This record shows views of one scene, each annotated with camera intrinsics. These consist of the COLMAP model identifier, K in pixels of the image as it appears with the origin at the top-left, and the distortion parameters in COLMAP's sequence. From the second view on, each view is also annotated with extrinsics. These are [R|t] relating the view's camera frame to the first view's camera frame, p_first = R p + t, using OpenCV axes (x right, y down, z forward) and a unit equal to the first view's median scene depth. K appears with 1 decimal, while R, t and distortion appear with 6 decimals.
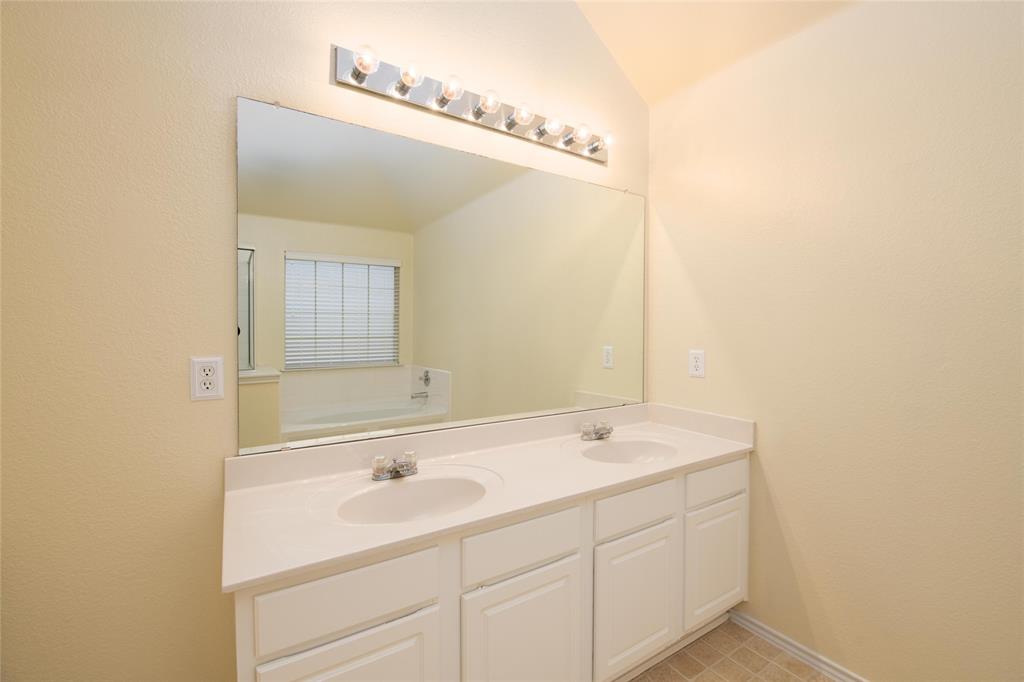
lens RADIAL K [[442.4, 0, 514.0], [0, 442.4, 334.4], [0, 0, 1]] dist [-0.005395, -0.006830]
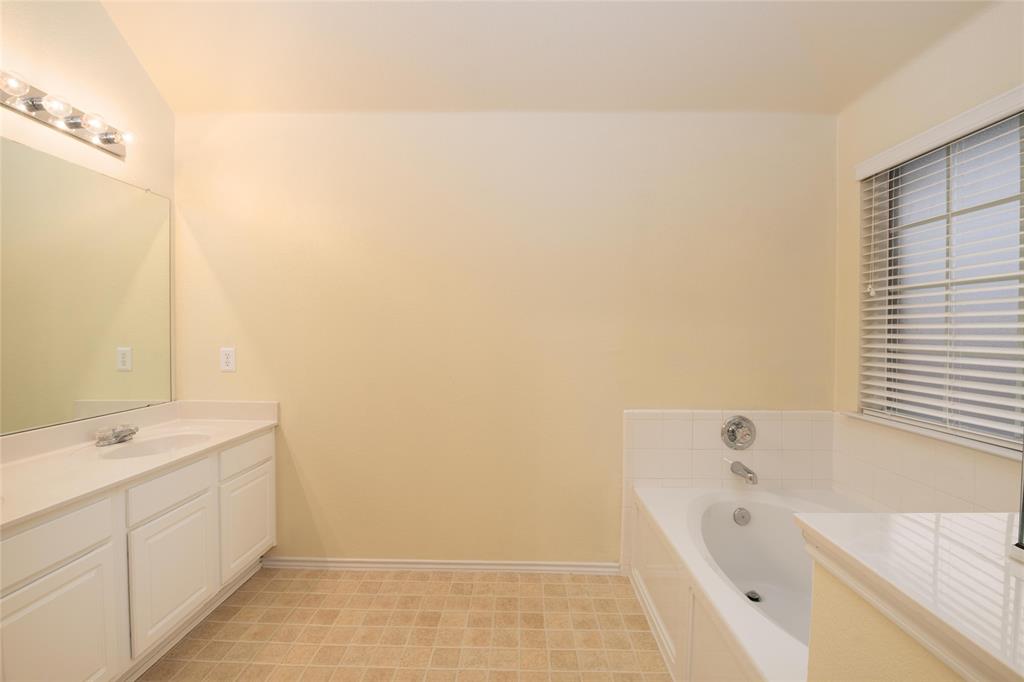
lens RADIAL K [[442.4, 0, 512.2], [0, 442.4, 338.8], [0, 0, 1]] dist [-0.005395, -0.006830]
pose [[0.569158, -0.016579, 0.822061, -0.110837], [0.007208, 0.999859, 0.015174, 0.000599], [-0.822197, -0.002710, 0.569197, -0.271560]]
